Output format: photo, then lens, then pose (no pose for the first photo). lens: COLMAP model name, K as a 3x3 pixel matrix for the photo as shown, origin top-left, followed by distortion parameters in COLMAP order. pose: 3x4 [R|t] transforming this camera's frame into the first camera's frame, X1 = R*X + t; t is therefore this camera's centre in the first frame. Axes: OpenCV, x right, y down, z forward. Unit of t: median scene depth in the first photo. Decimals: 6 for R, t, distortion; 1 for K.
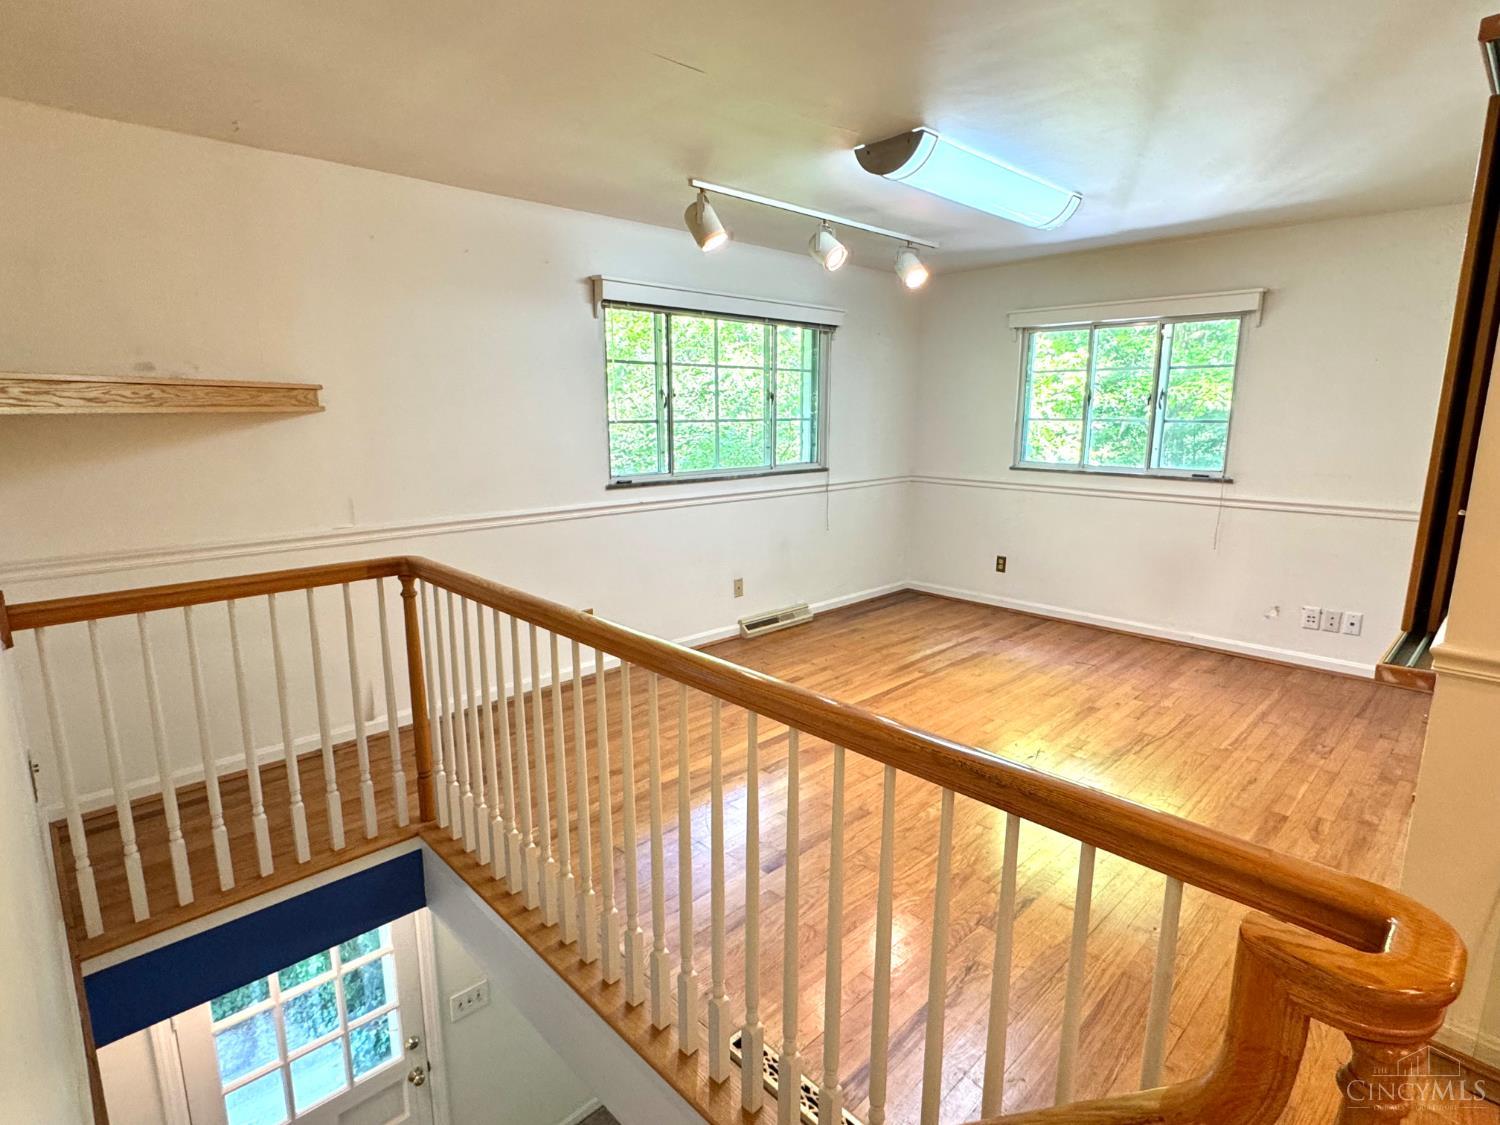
lens RADIAL K [[774.9, 0, 750.0], [0, 774.9, 562.5], [0, 0, 1]] dist [0.000220, 0.000628]
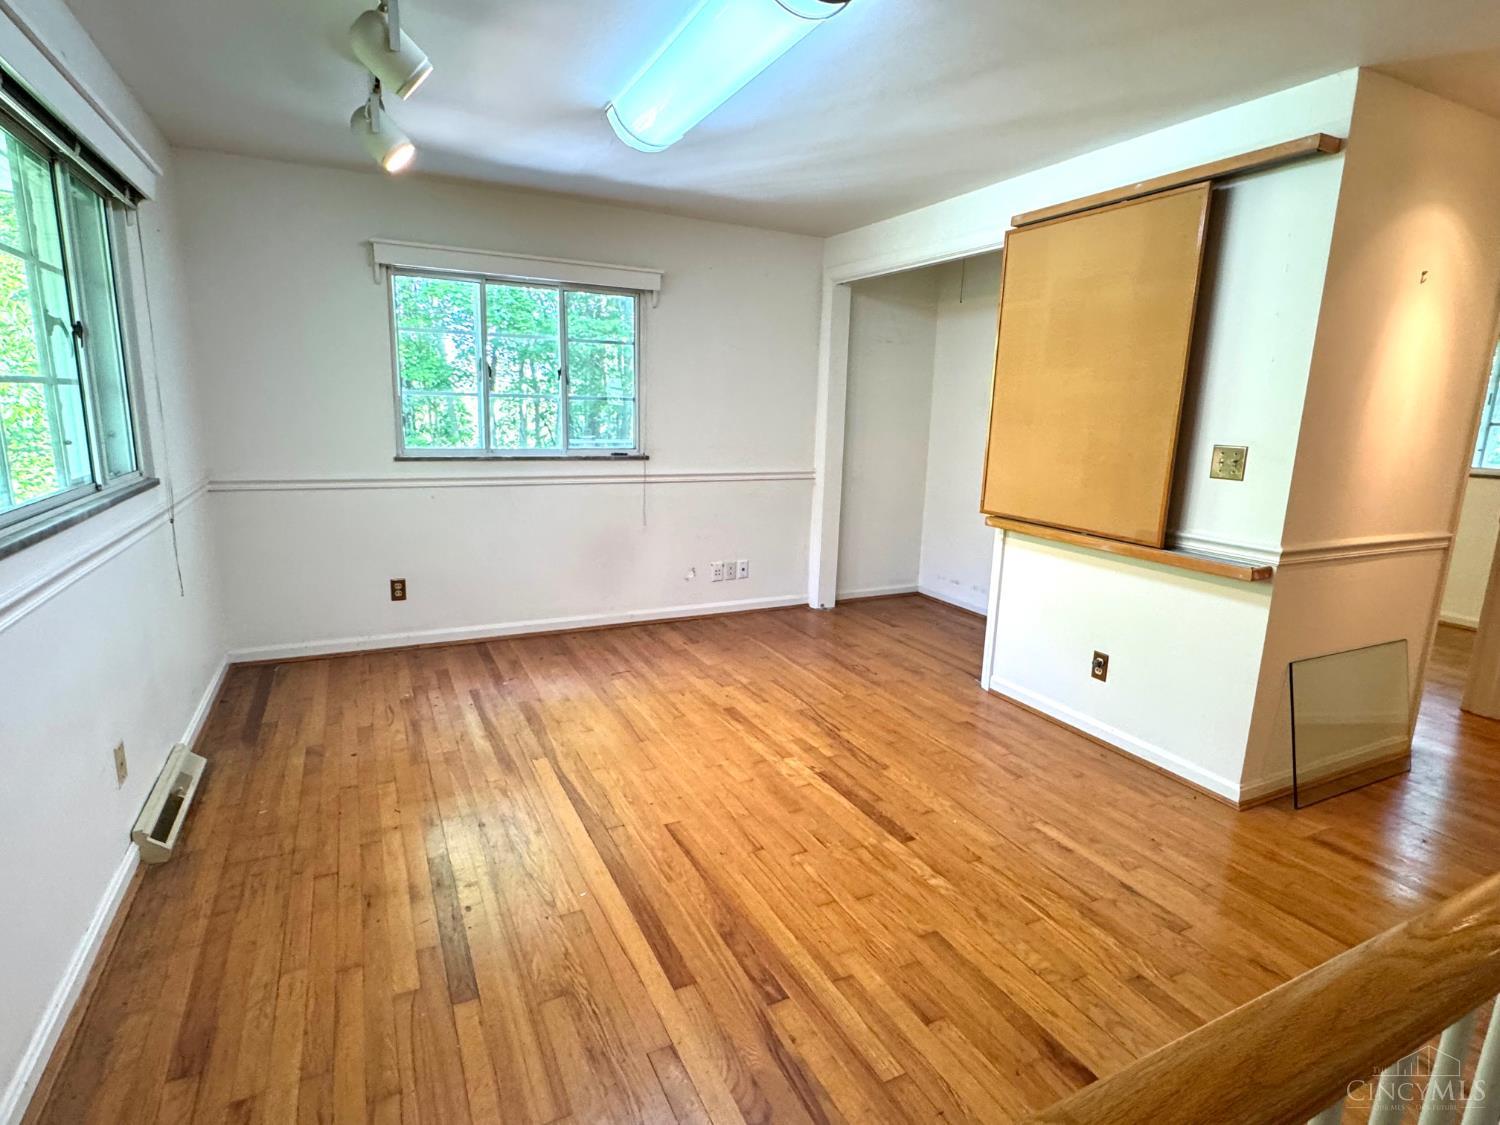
lens RADIAL K [[774.9, 0, 750.0], [0, 774.9, 562.5], [0, 0, 1]] dist [0.000220, 0.000628]
pose [[0.306250, -0.184566, 0.933888, -0.310975], [0.159365, 0.977120, 0.140849, -0.089421], [-0.938517, 0.105694, 0.328657, 0.534584]]
